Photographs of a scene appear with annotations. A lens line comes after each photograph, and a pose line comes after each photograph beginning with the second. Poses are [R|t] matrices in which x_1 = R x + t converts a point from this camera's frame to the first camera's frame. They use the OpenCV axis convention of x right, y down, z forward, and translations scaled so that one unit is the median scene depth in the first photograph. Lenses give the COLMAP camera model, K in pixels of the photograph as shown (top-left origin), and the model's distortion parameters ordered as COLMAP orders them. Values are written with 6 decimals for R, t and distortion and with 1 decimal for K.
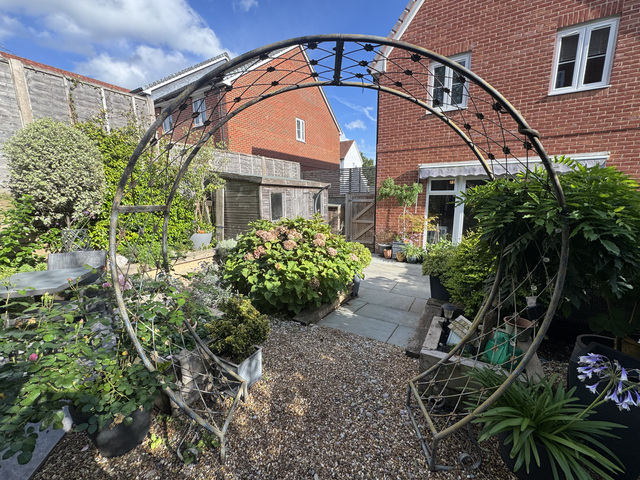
lens RADIAL K [[255.7, 0, 320.2], [0, 255.7, 238.6], [0, 0, 1]] dist [-0.002226, 0.000367]
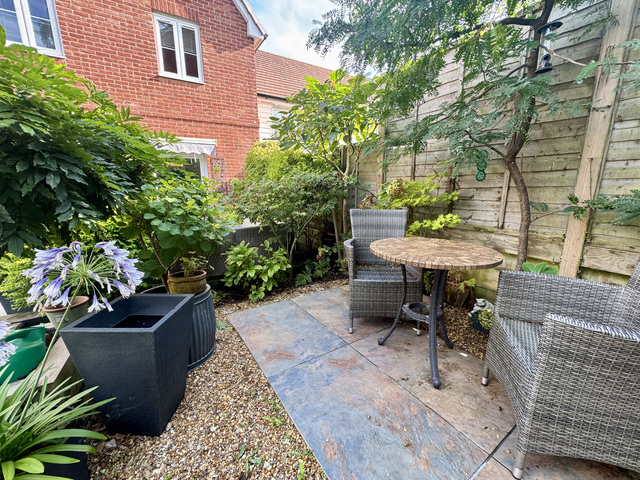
lens RADIAL K [[255.7, 0, 319.6], [0, 255.7, 239.9], [0, 0, 1]] dist [-0.002226, 0.000367]
pose [[0.463757, -0.177420, 0.868016, 0.189779], [0.157212, 0.980675, 0.116454, 0.066228], [-0.871903, 0.082456, 0.482687, 0.002037]]
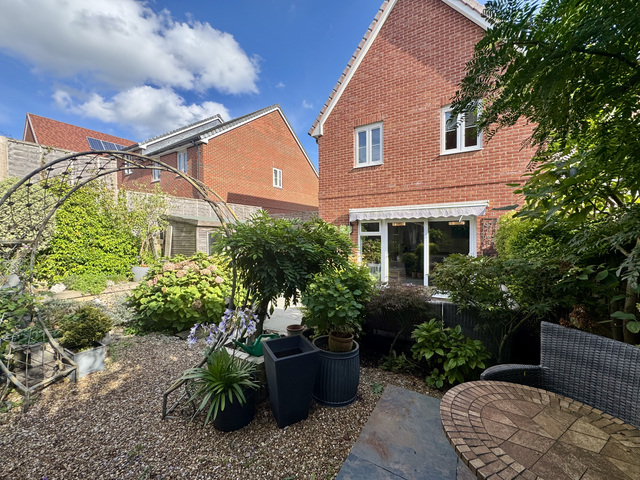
lens RADIAL K [[255.7, 0, 319.2], [0, 255.7, 238.4], [0, 0, 1]] dist [-0.002226, 0.000367]
pose [[0.999815, 0.004962, -0.018600, 0.343046], [-0.007835, 0.987454, -0.157714, 0.027652], [0.017584, 0.157831, 0.987310, -0.150823]]
